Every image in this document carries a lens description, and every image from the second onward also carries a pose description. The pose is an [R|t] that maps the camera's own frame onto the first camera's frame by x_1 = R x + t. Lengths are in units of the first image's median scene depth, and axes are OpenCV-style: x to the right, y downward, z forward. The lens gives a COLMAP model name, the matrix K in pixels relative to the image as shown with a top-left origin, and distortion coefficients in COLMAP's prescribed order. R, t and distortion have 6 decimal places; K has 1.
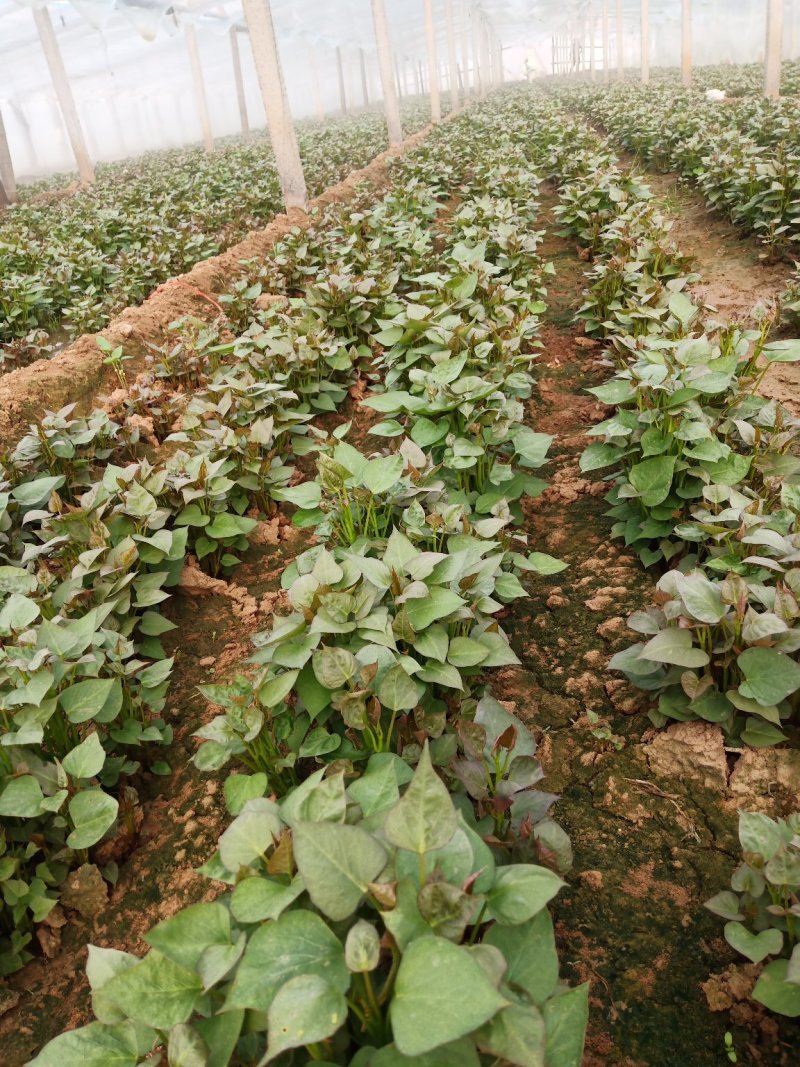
lens RADIAL K [[869.0, 0, 401.7], [0, 869.0, 531.8], [0, 0, 1]] dist [0.002145, -0.009460]
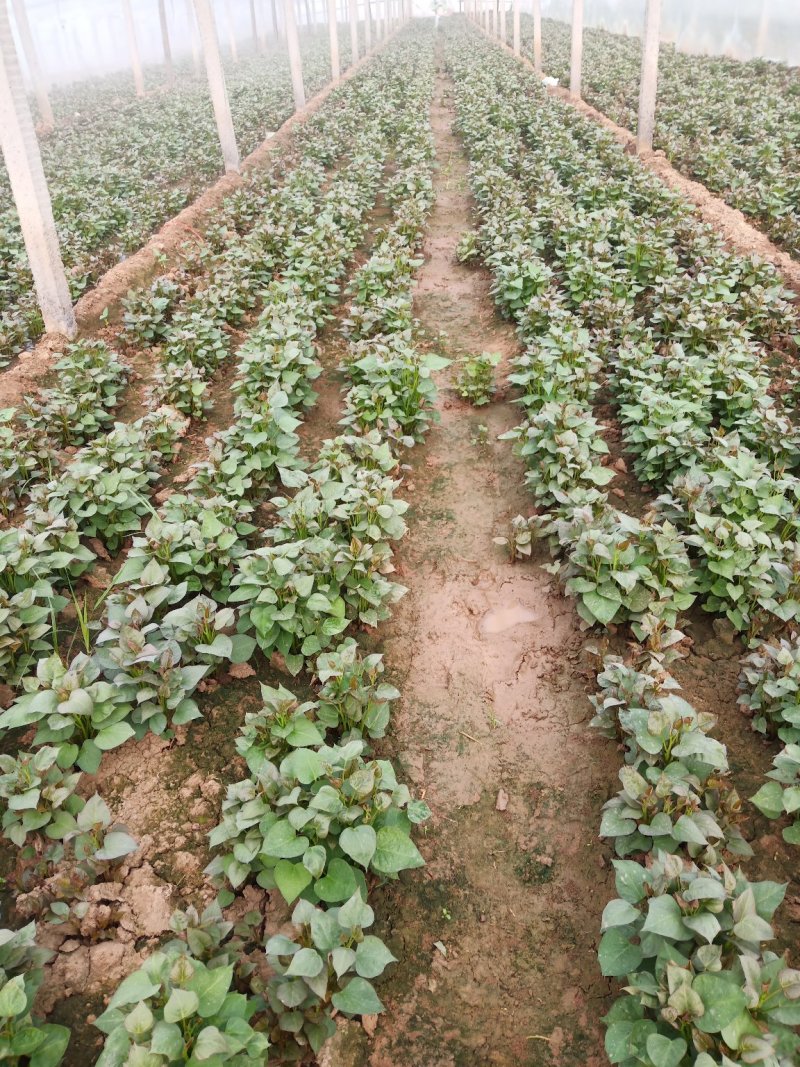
lens RADIAL K [[869.0, 0, 396.9], [0, 869.0, 535.0], [0, 0, 1]] dist [0.002145, -0.009460]
pose [[0.994581, 0.011344, 0.103348, 0.038653], [-0.019165, 0.996999, 0.074999, 0.349004], [-0.102187, -0.076573, 0.991814, -1.415208]]
